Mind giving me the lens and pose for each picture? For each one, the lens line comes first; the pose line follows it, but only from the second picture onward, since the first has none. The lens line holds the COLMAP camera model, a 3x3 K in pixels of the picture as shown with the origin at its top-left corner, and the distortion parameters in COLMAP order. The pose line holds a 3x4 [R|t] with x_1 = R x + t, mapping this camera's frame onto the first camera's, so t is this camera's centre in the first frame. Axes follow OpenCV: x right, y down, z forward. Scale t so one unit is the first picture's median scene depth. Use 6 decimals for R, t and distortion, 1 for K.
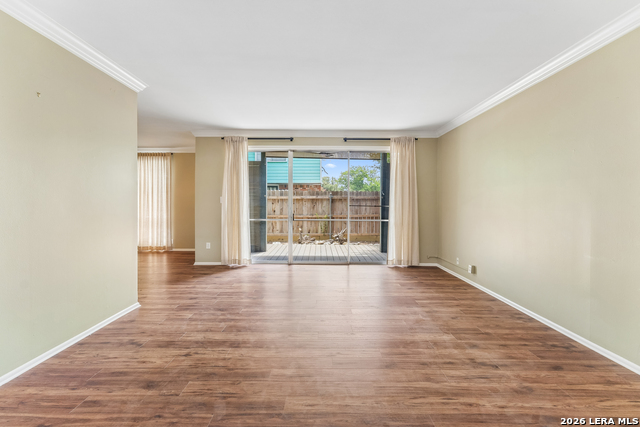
lens RADIAL K [[293.9, 0, 318.9], [0, 293.9, 205.5], [0, 0, 1]] dist [0.000558, -0.000113]
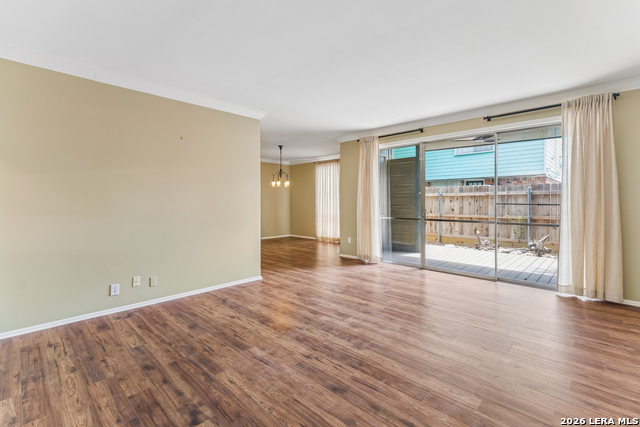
lens RADIAL K [[293.9, 0, 318.9], [0, 293.9, 205.5], [0, 0, 1]] dist [0.000558, -0.000113]
pose [[0.719923, 0.004484, -0.694040, 0.567602], [0.000728, 0.999974, 0.007215, -0.002435], [0.694054, -0.005700, 0.719901, 0.242613]]
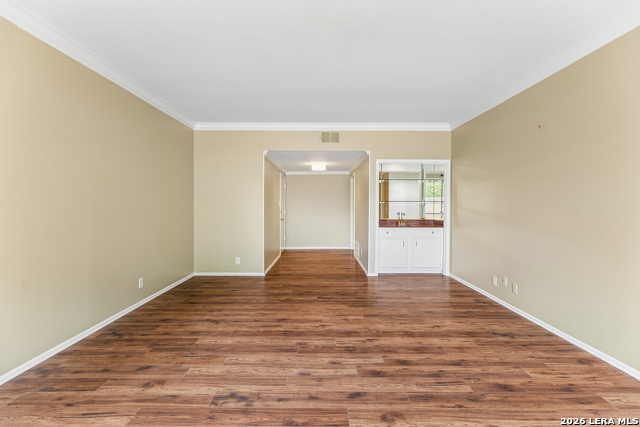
lens RADIAL K [[293.9, 0, 318.9], [0, 293.9, 205.5], [0, 0, 1]] dist [0.000558, -0.000113]
pose [[-0.999984, -0.005664, -0.000068, 0.047558], [-0.005664, 0.999916, 0.011636, -0.016747], [0.000002, 0.011636, -0.999932, 1.713332]]
